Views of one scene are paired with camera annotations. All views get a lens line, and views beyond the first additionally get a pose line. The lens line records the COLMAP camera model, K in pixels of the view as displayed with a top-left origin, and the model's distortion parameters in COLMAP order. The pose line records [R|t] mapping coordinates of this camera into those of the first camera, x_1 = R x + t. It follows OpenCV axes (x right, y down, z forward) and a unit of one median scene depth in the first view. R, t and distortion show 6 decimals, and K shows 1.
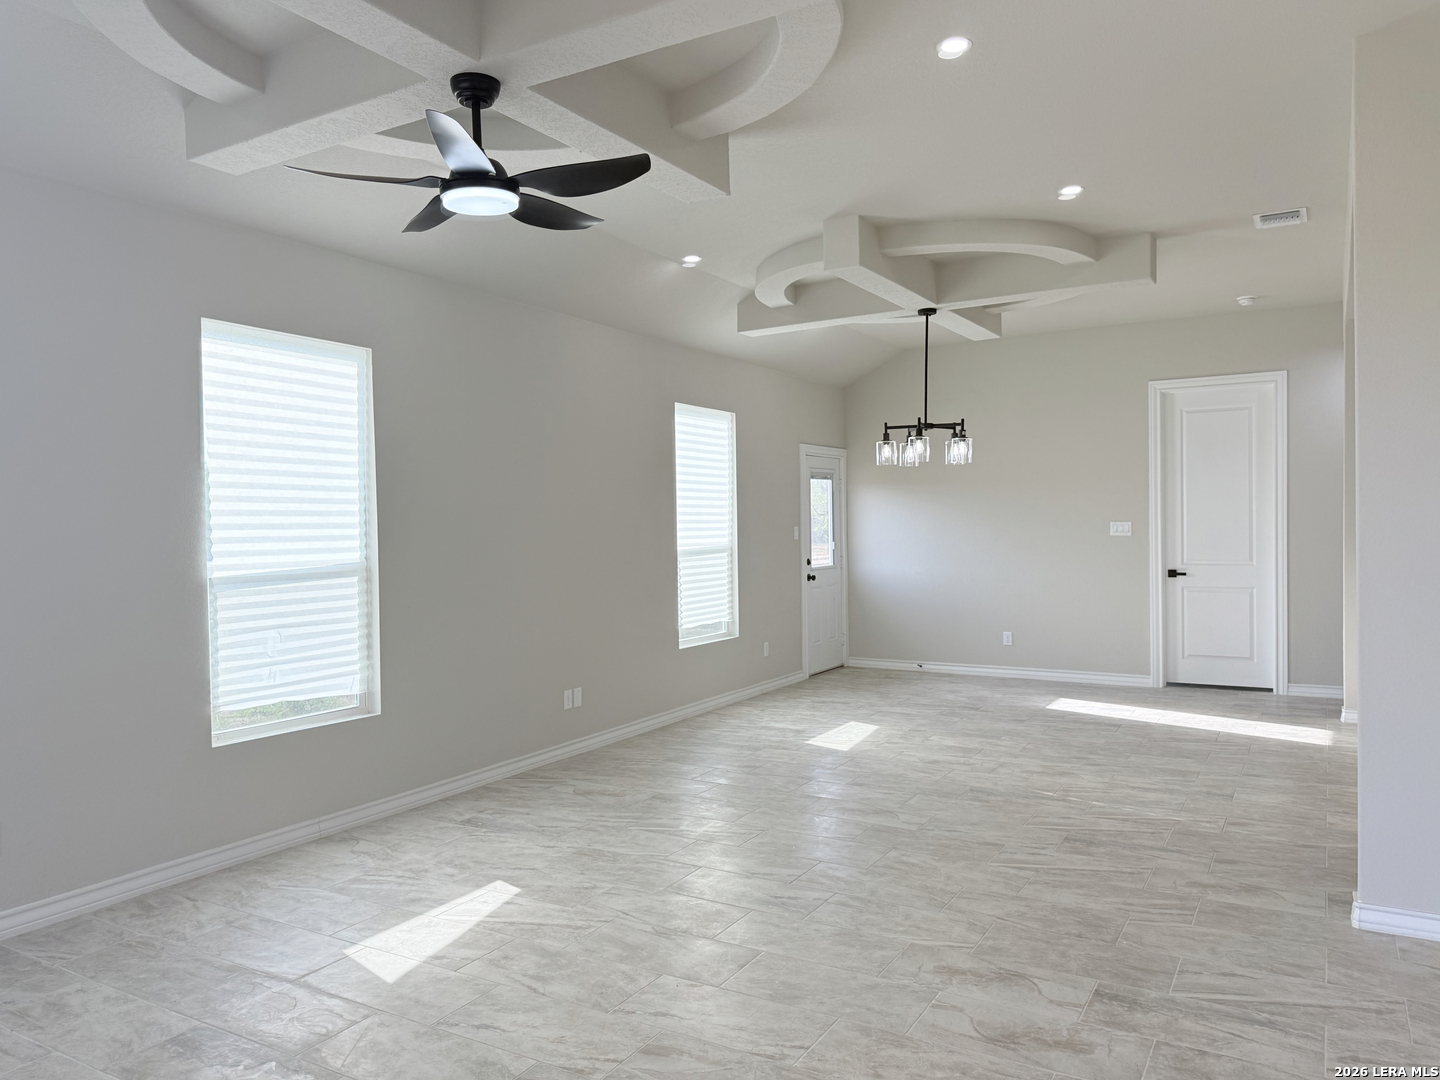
lens RADIAL K [[1026.0, 0, 720.9], [0, 1026.0, 556.0], [0, 0, 1]] dist [0.083054, -0.120409]
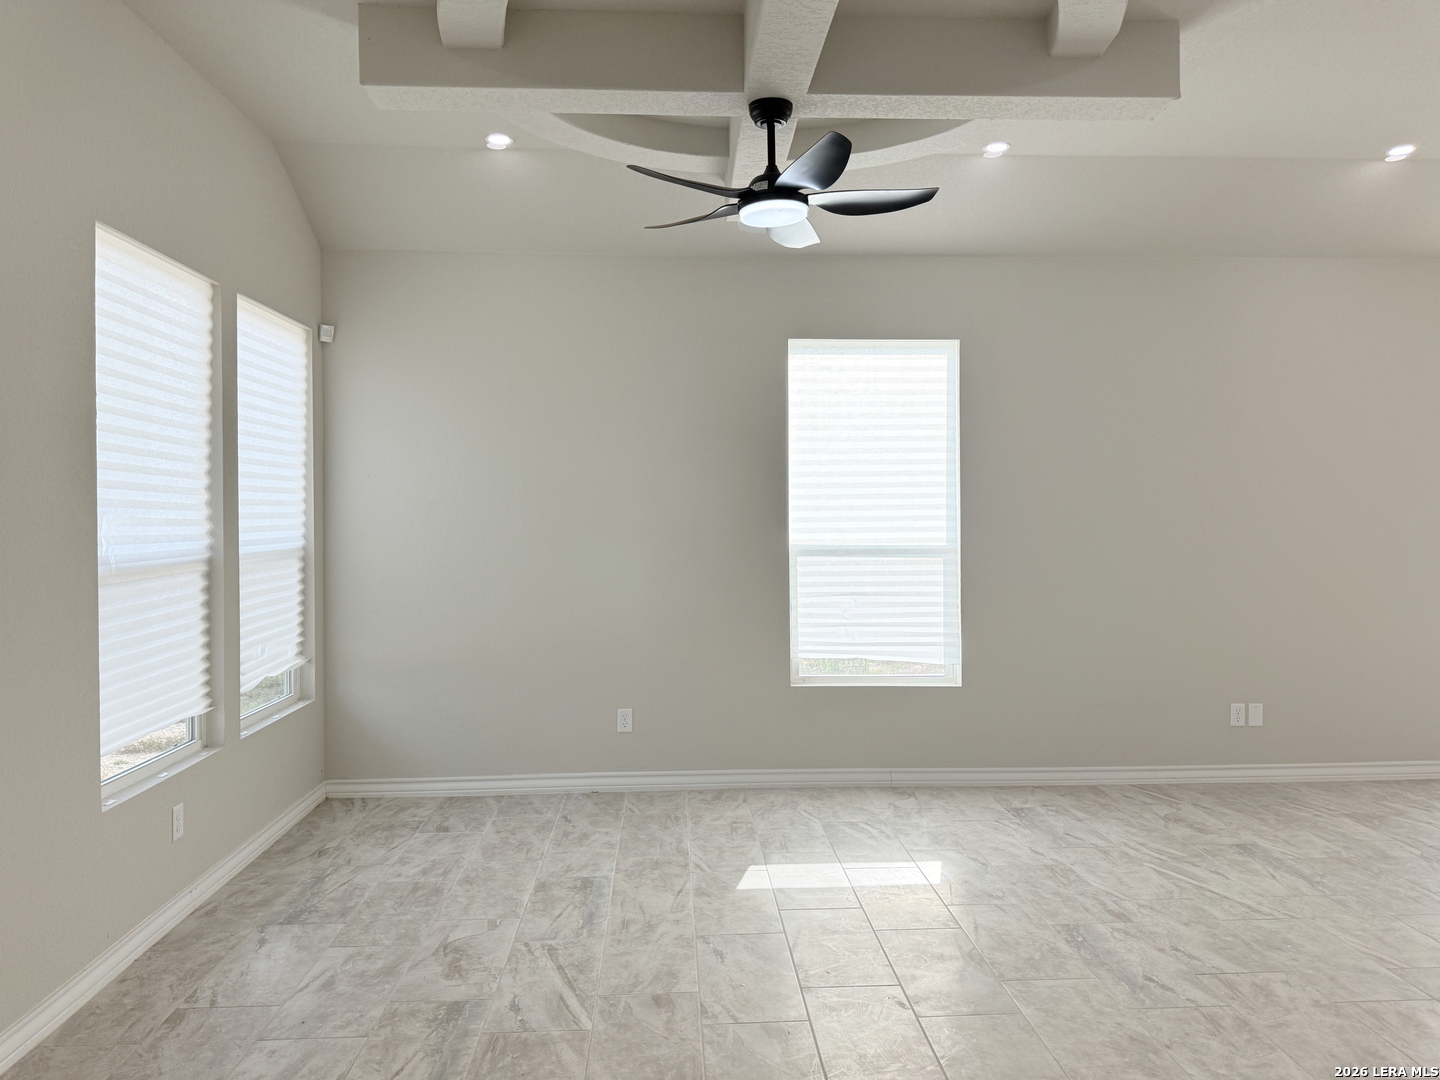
lens RADIAL K [[1039.0, 0, 724.4], [0, 1039.0, 521.4], [0, 0, 1]] dist [0.109168, -0.153076]
pose [[0.550742, 0.018609, -0.834468, 0.468068], [-0.028514, 0.999587, 0.003472, -0.012802], [0.834188, 0.021882, 0.551046, 0.233423]]
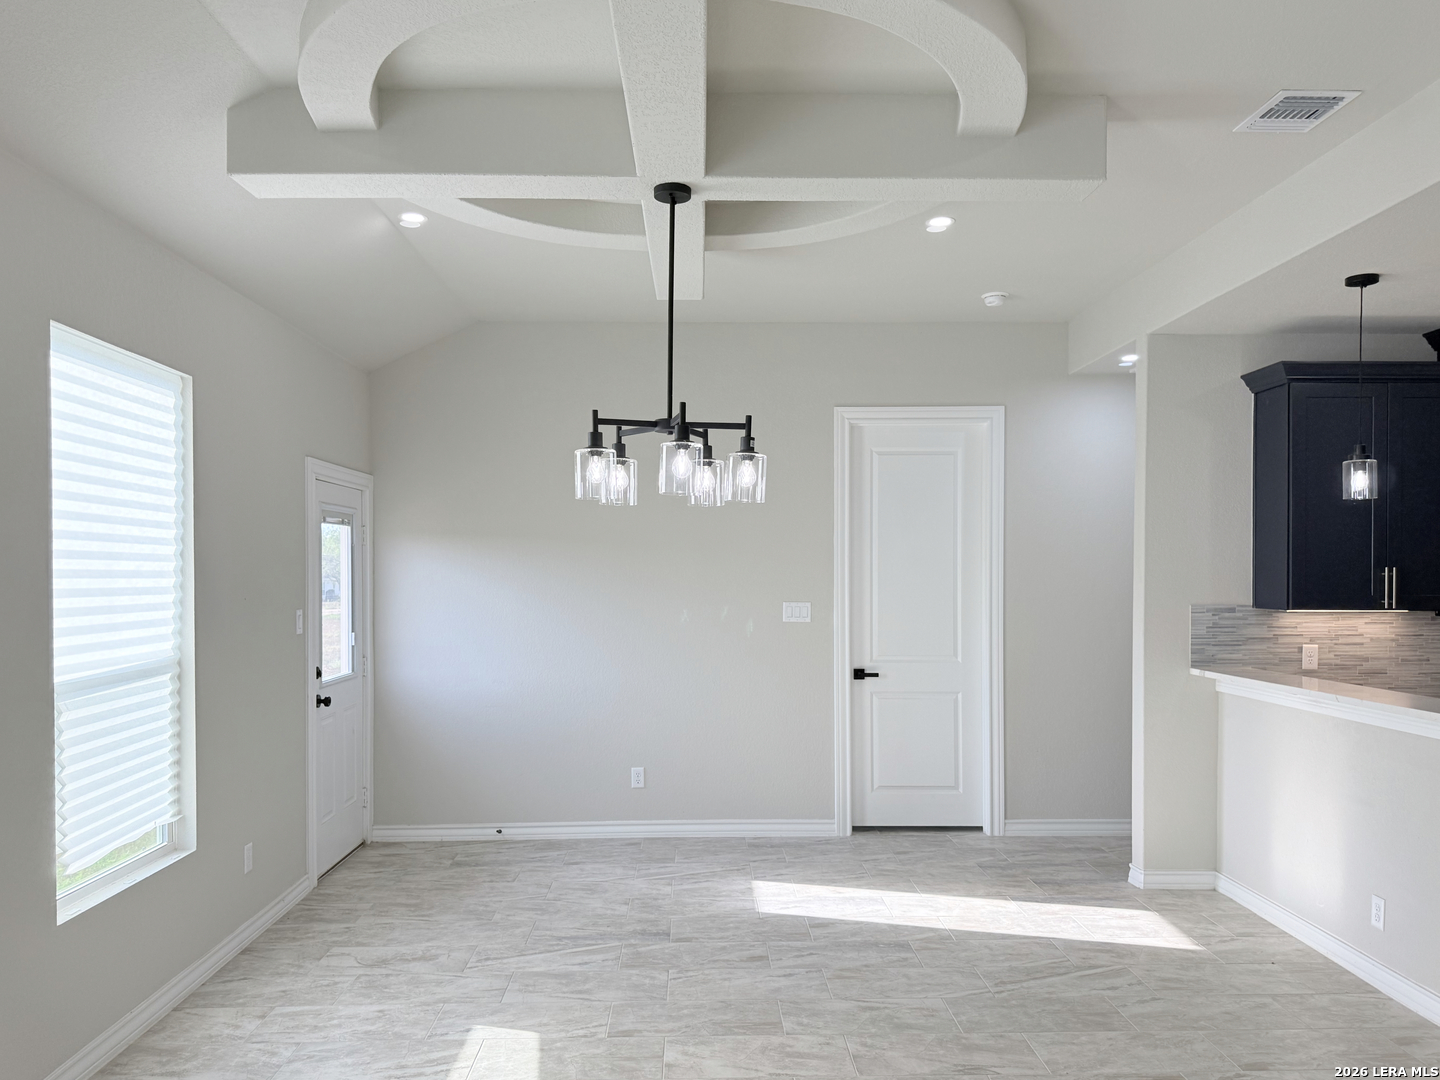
lens RADIAL K [[1057.8, 0, 718.6], [0, 1057.8, 585.5], [0, 0, 1]] dist [0.066920, -0.101814]
pose [[0.846892, 0.007967, 0.531705, -0.073252], [0.005066, 0.999722, -0.023048, -0.053545], [-0.531741, 0.022212, 0.846616, 0.802496]]
